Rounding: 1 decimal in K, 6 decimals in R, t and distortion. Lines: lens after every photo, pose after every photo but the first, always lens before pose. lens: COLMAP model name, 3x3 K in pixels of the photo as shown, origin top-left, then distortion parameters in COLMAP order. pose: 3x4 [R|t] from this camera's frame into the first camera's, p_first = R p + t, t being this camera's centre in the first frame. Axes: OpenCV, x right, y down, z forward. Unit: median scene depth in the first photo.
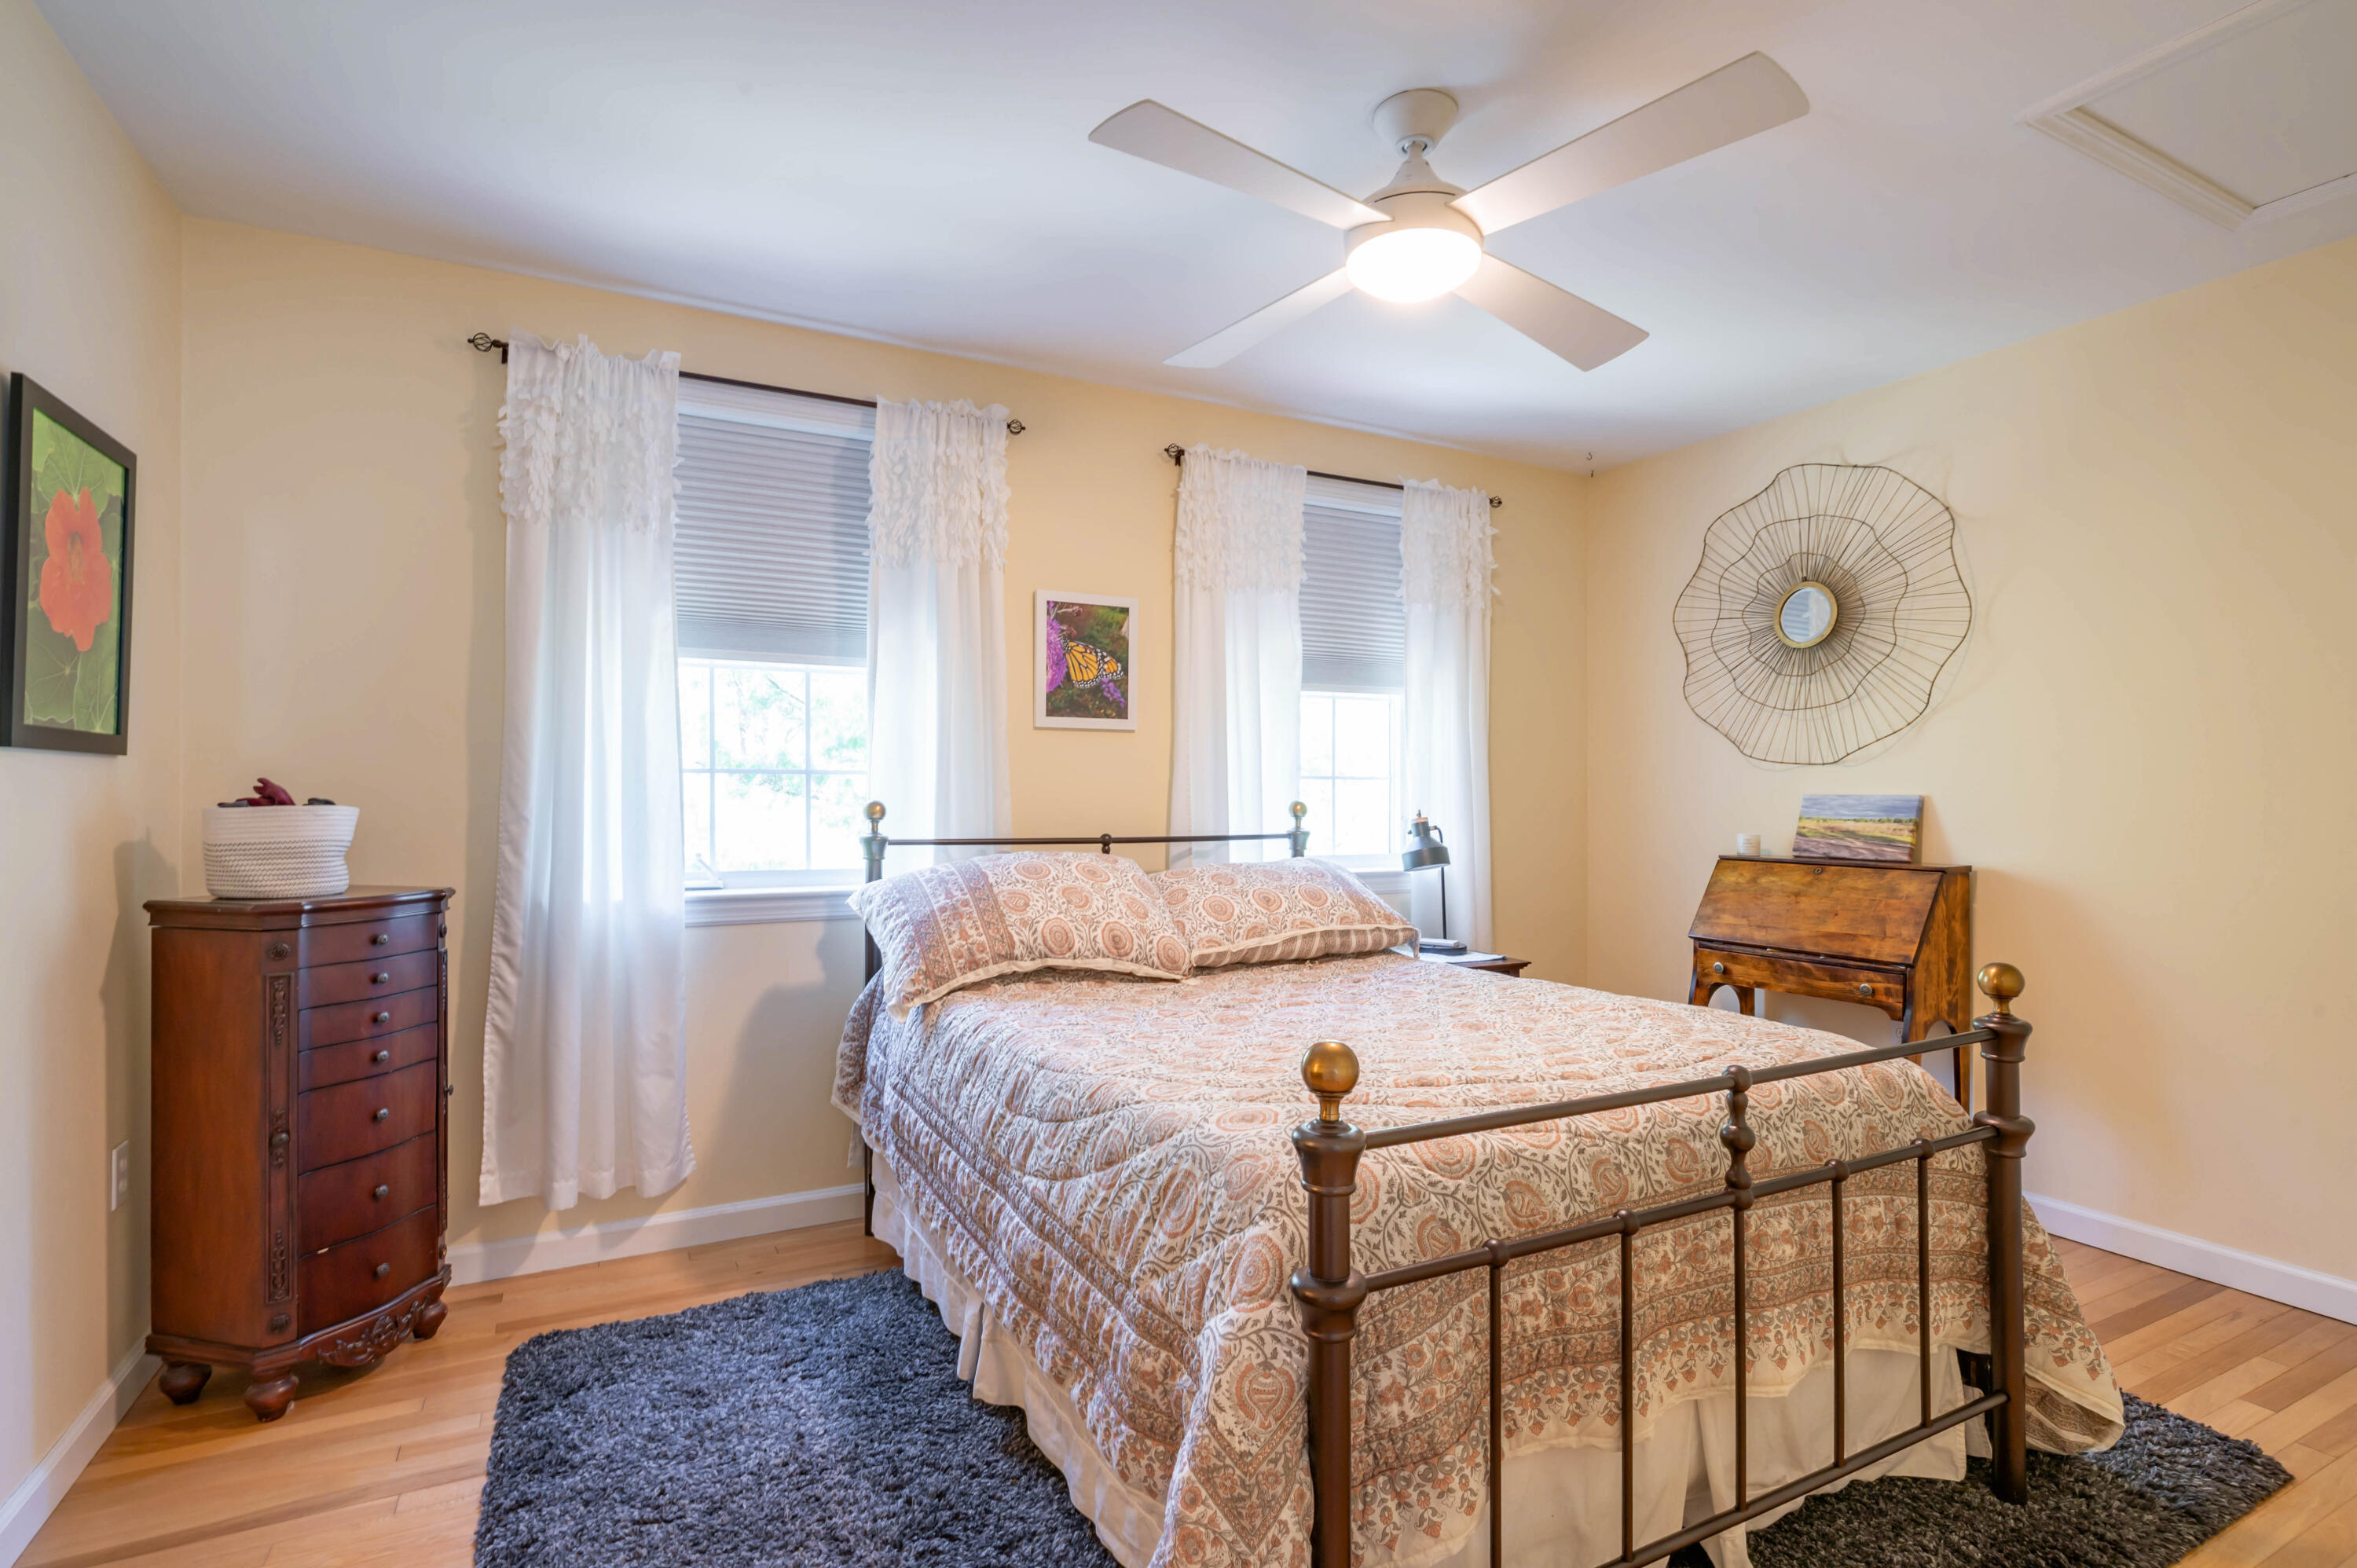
lens RADIAL K [[1154.9, 0, 1186.0], [0, 1154.9, 790.1], [0, 0, 1]] dist [0.002263, -0.000044]
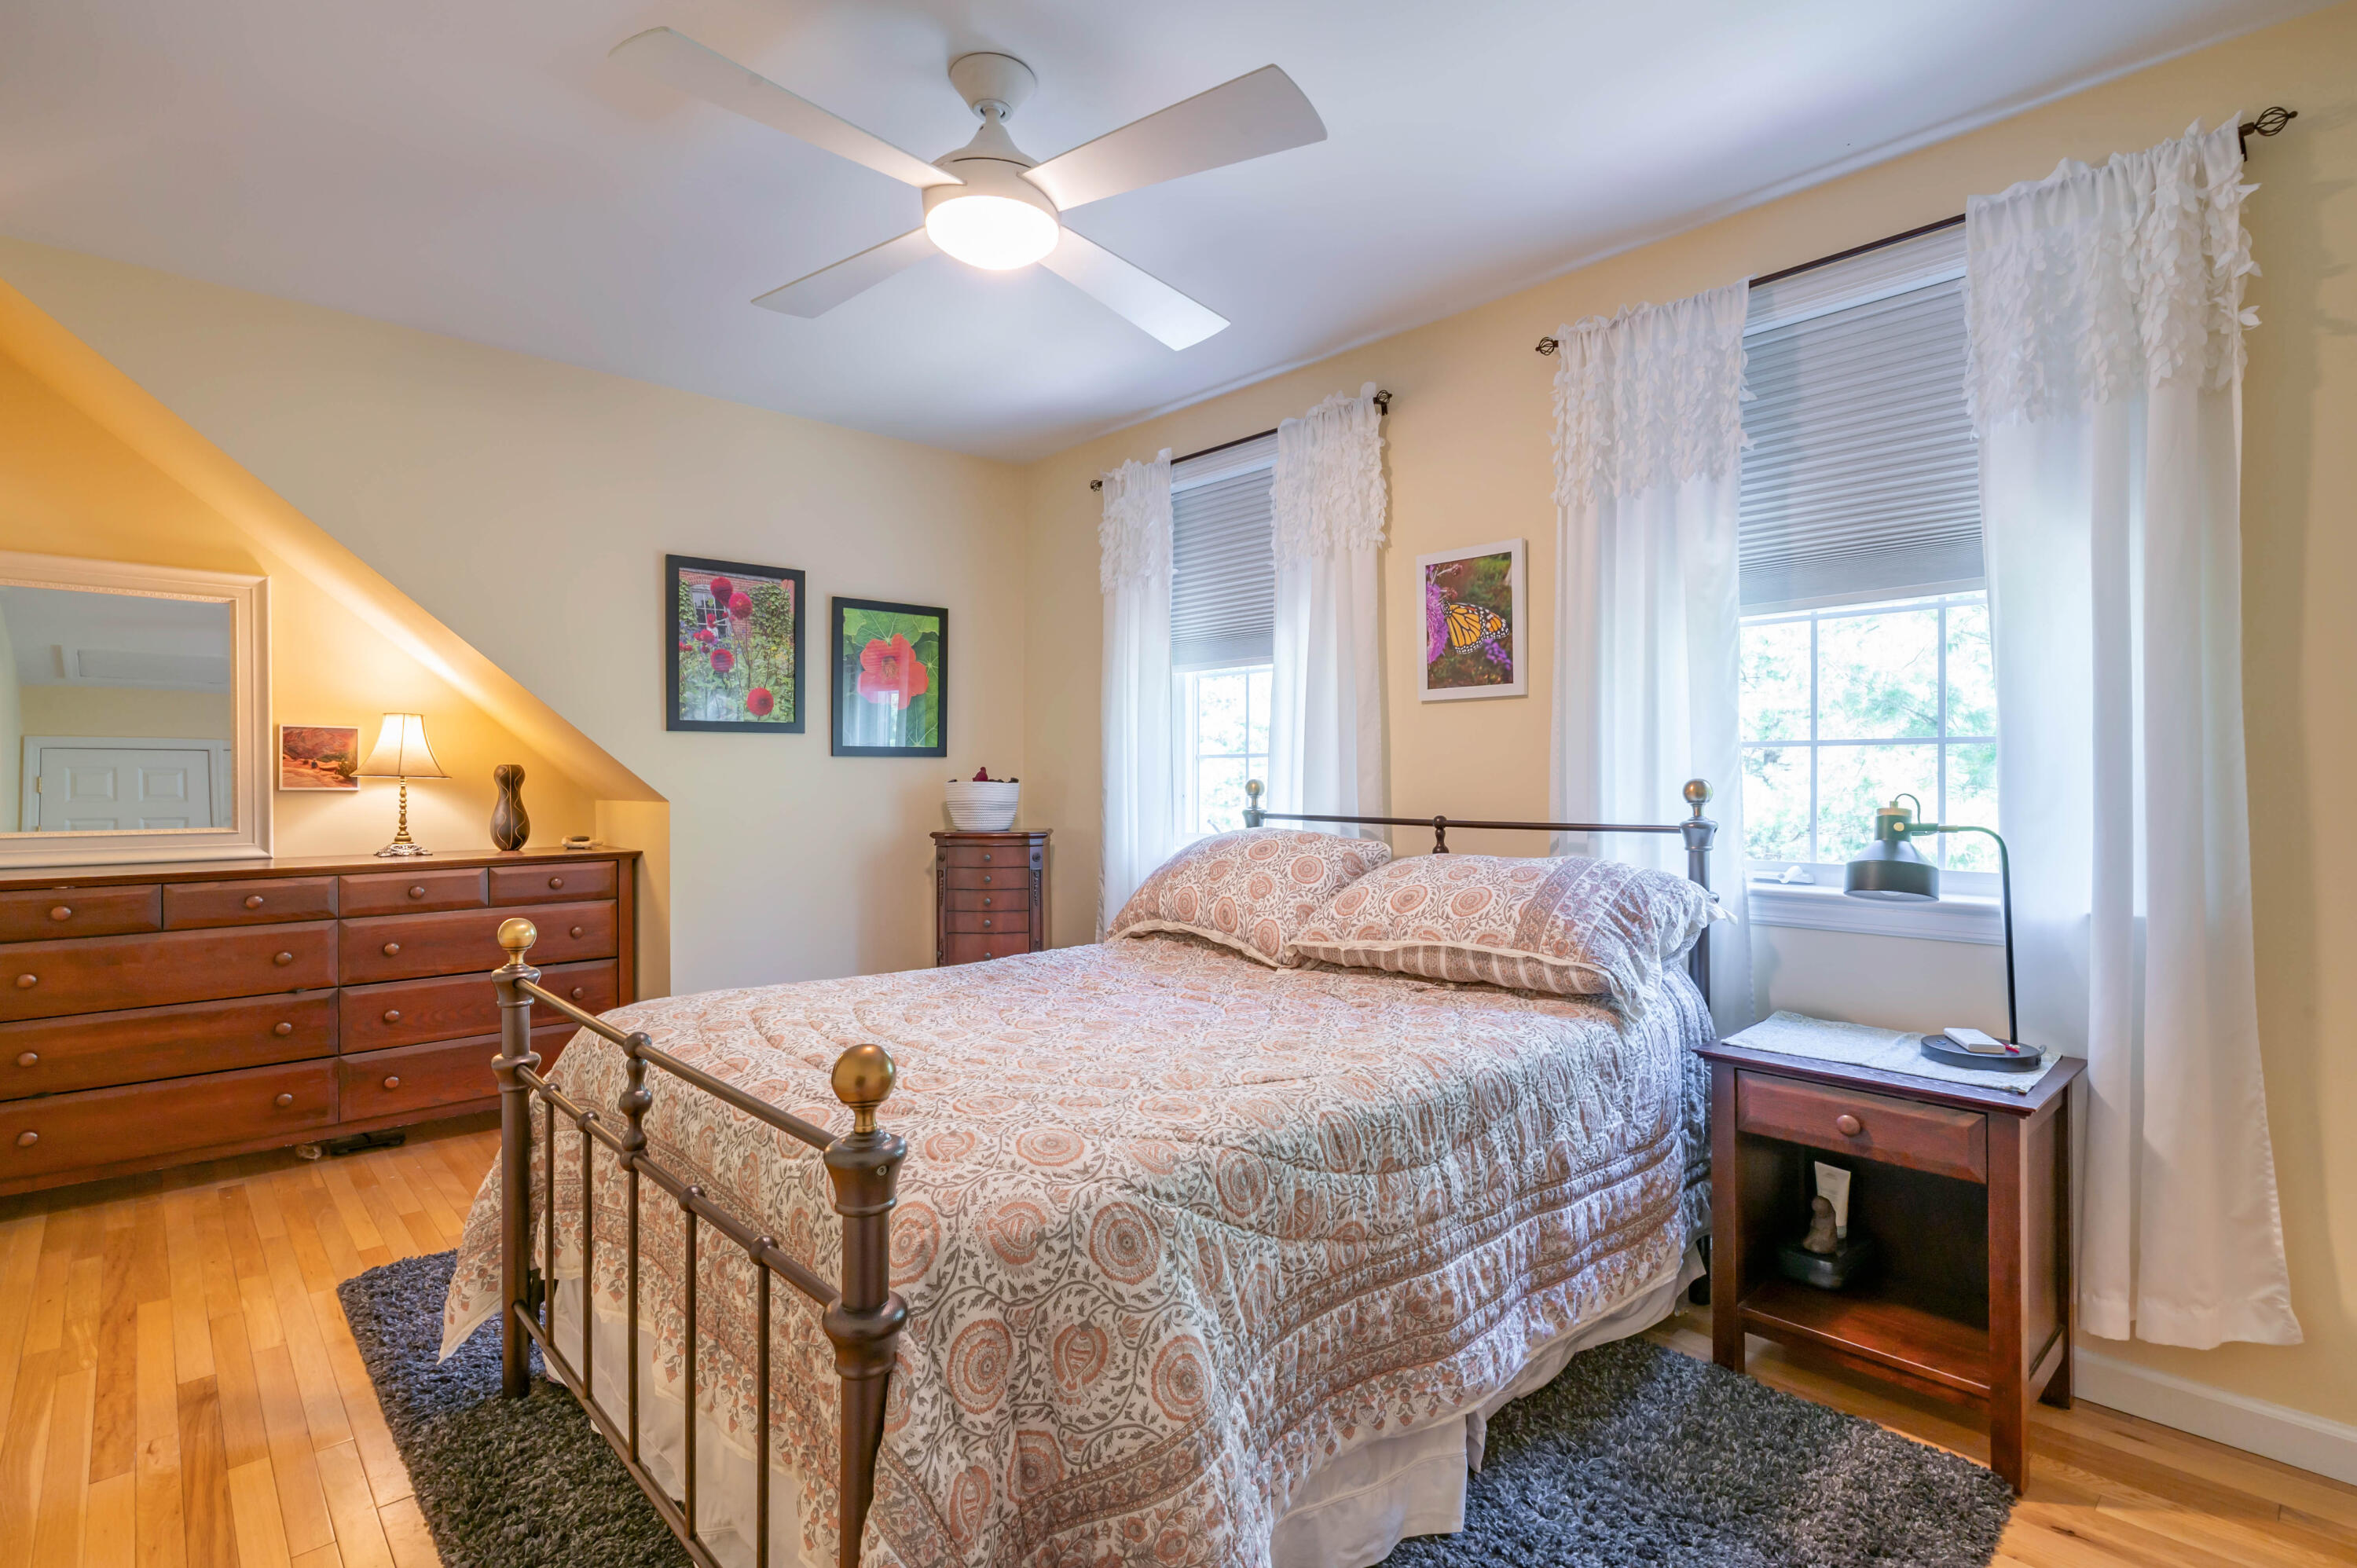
lens RADIAL K [[1154.9, 0, 1180.5], [0, 1154.9, 777.7], [0, 0, 1]] dist [0.002263, -0.000044]
pose [[0.243713, -0.006512, -0.969825, 0.735372], [0.002395, 0.999978, -0.006112, 0.012784], [0.969844, -0.000833, 0.243724, 0.577439]]
